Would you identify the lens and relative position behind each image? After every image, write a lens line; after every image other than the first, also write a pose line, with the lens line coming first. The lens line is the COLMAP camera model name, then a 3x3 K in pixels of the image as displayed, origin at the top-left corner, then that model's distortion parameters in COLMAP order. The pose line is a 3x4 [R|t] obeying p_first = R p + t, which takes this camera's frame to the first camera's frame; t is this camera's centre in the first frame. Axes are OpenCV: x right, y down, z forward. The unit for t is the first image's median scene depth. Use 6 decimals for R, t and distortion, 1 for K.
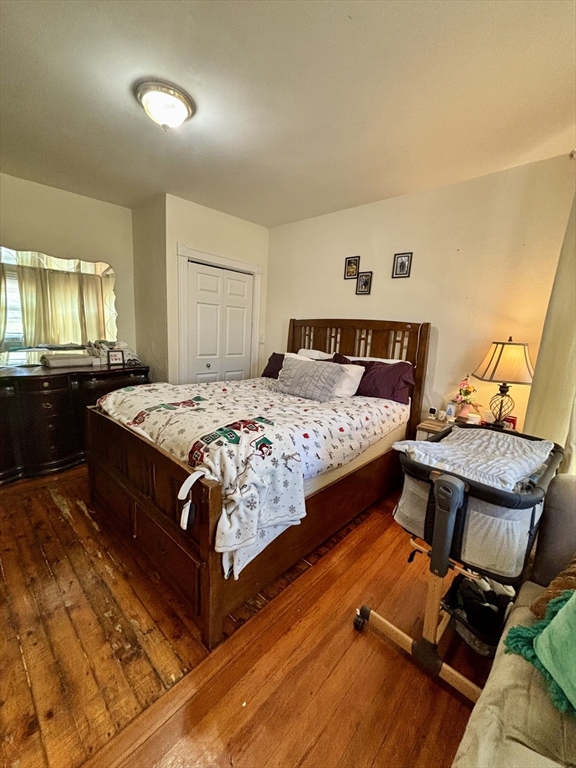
lens RADIAL K [[309.7, 0, 287.9], [0, 309.7, 383.6], [0, 0, 1]] dist [-0.003303, 0.000917]
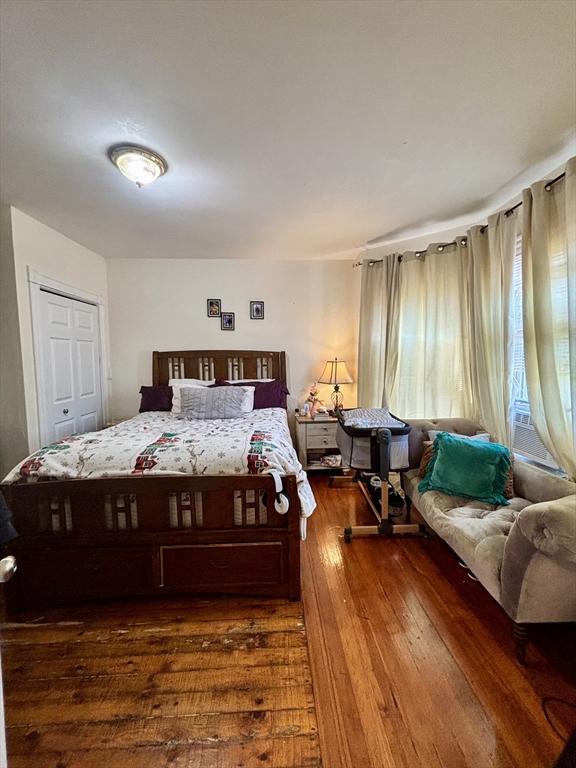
lens RADIAL K [[309.7, 0, 288.7], [0, 309.7, 380.7], [0, 0, 1]] dist [-0.003303, 0.000917]
pose [[0.704212, -0.110376, 0.701358, -0.545737], [0.167416, 0.985801, -0.012957, -0.036423], [-0.689969, 0.126543, 0.712692, -0.025807]]
